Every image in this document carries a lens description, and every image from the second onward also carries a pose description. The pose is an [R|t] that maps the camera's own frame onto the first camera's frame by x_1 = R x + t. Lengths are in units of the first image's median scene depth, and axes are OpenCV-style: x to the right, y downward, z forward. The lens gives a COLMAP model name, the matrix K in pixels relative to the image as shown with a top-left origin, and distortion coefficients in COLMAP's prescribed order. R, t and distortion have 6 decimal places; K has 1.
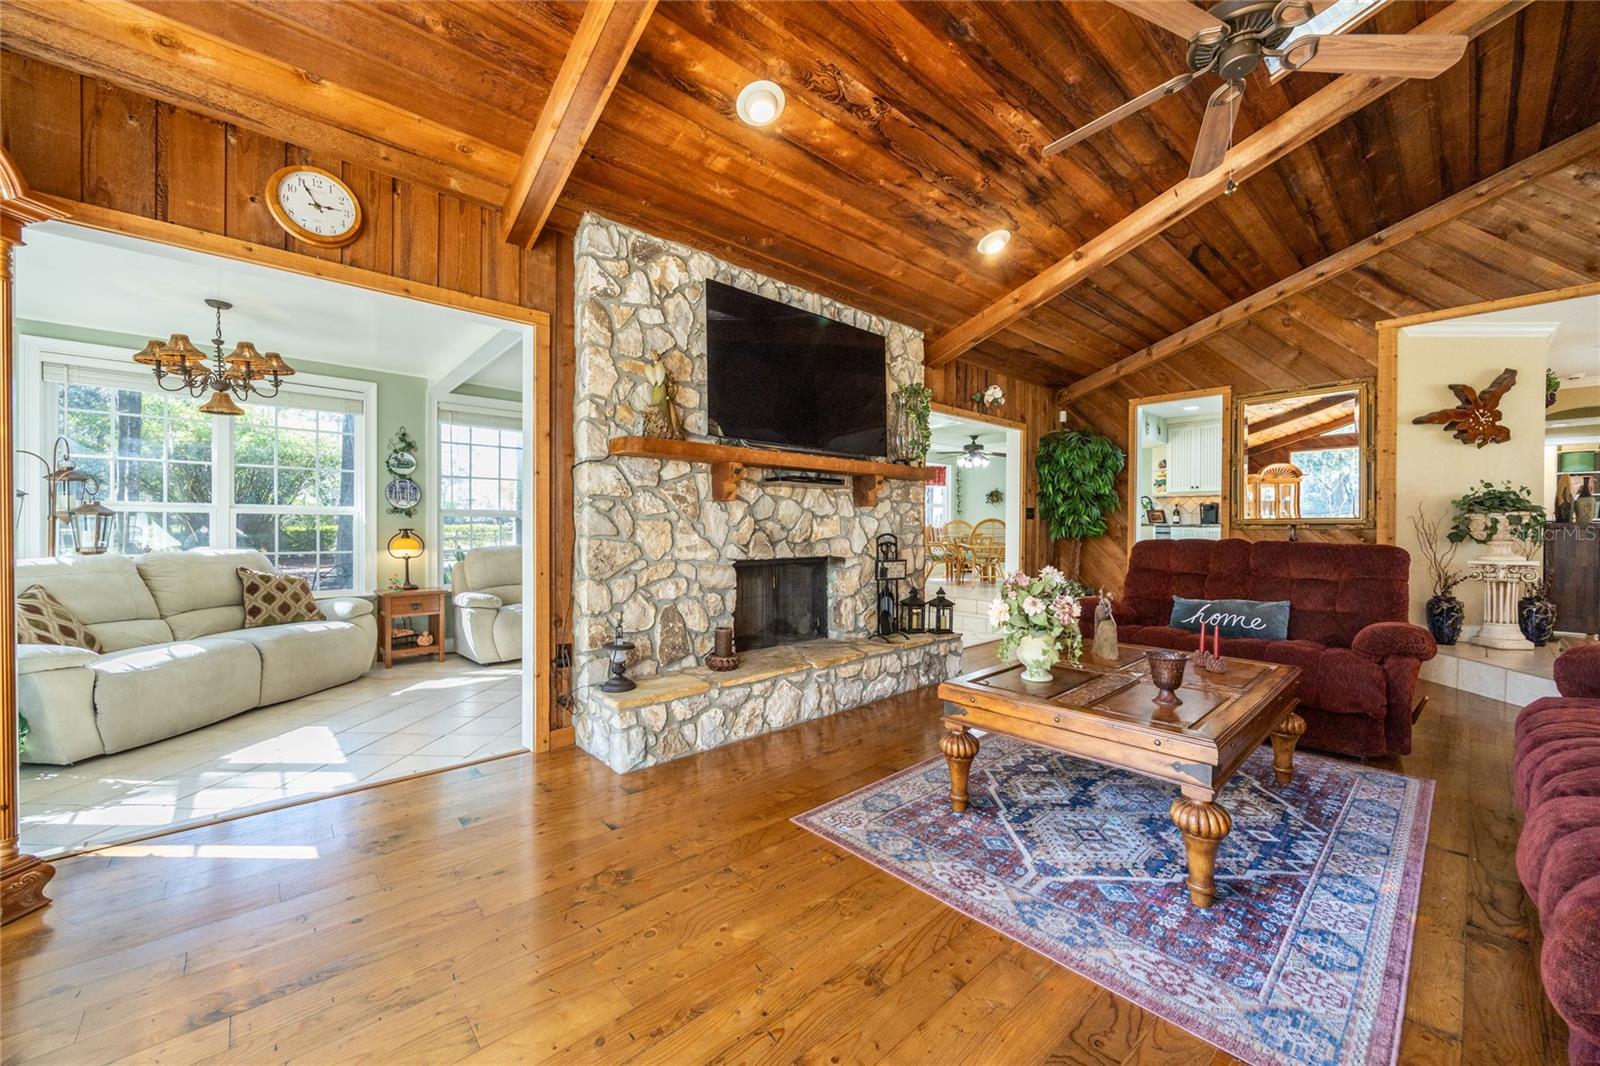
lens RADIAL K [[604.0, 0, 796.9], [0, 604.0, 538.3], [0, 0, 1]] dist [-0.000072, 0.000028]
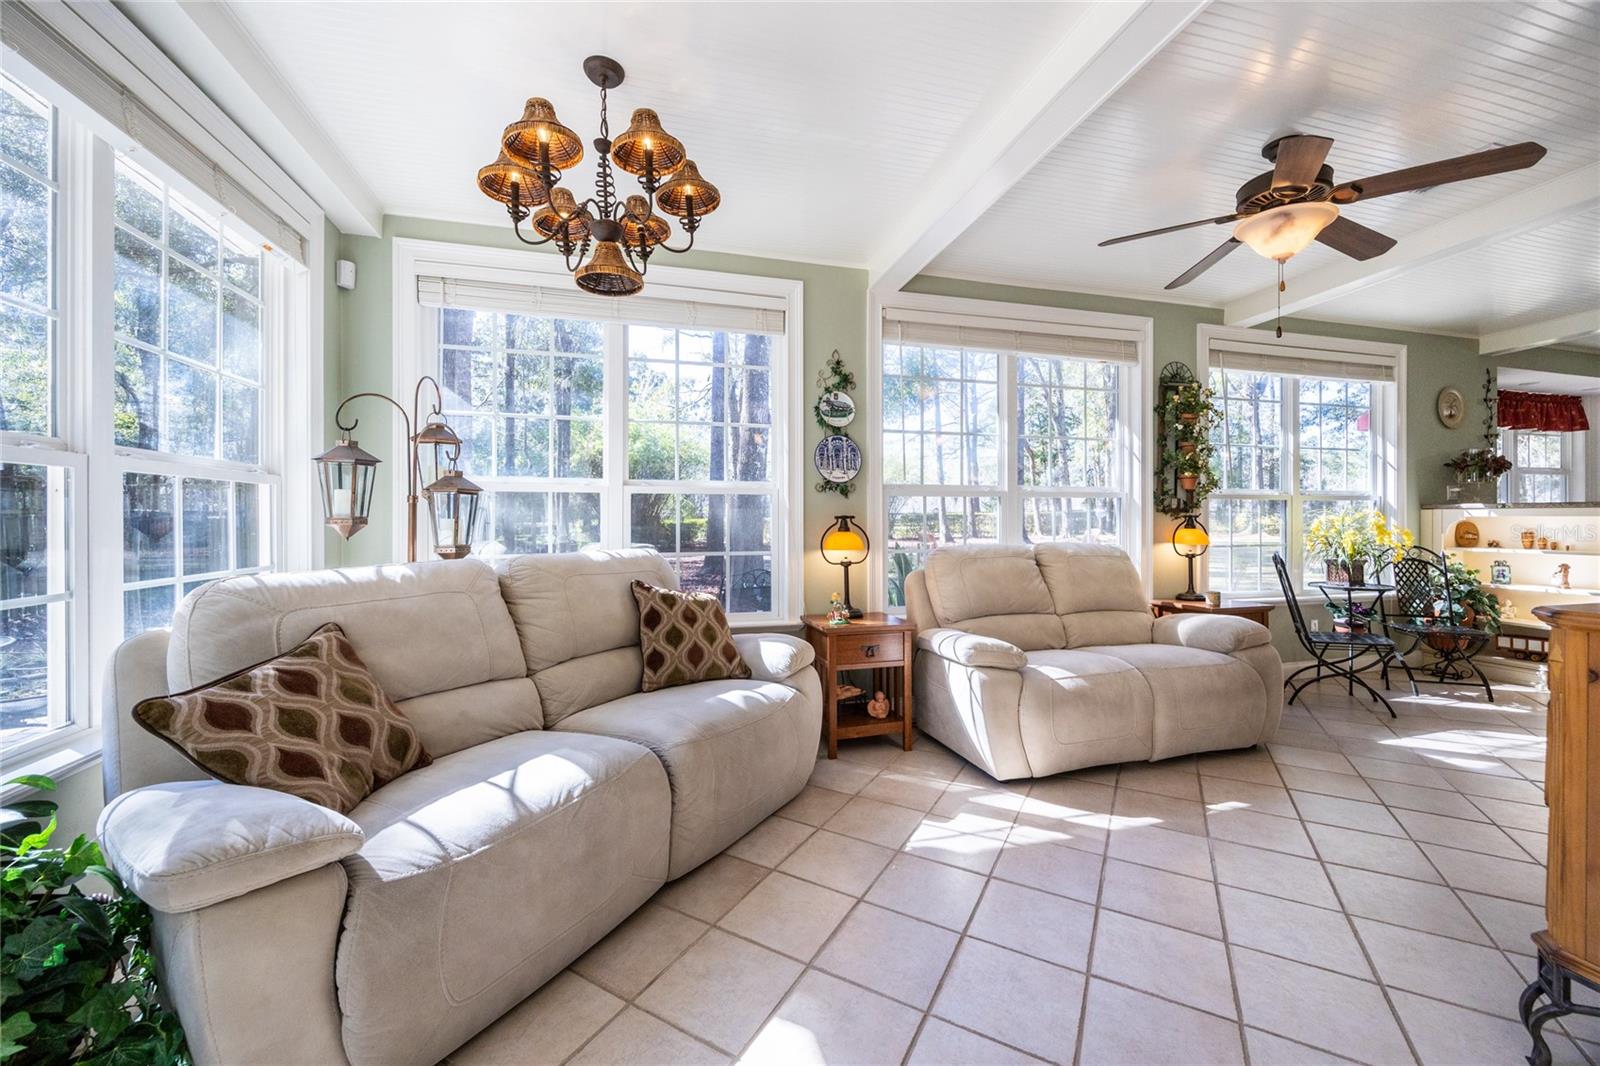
lens RADIAL K [[608.7, 0, 800.0], [0, 608.7, 533.0], [0, 0, 1]] dist [-0.002054, -0.000465]
pose [[0.888714, 0.003210, -0.458451, -0.457589], [-0.001405, 0.999990, 0.004279, -0.001123], [0.458460, -0.003159, 0.888709, 0.492512]]
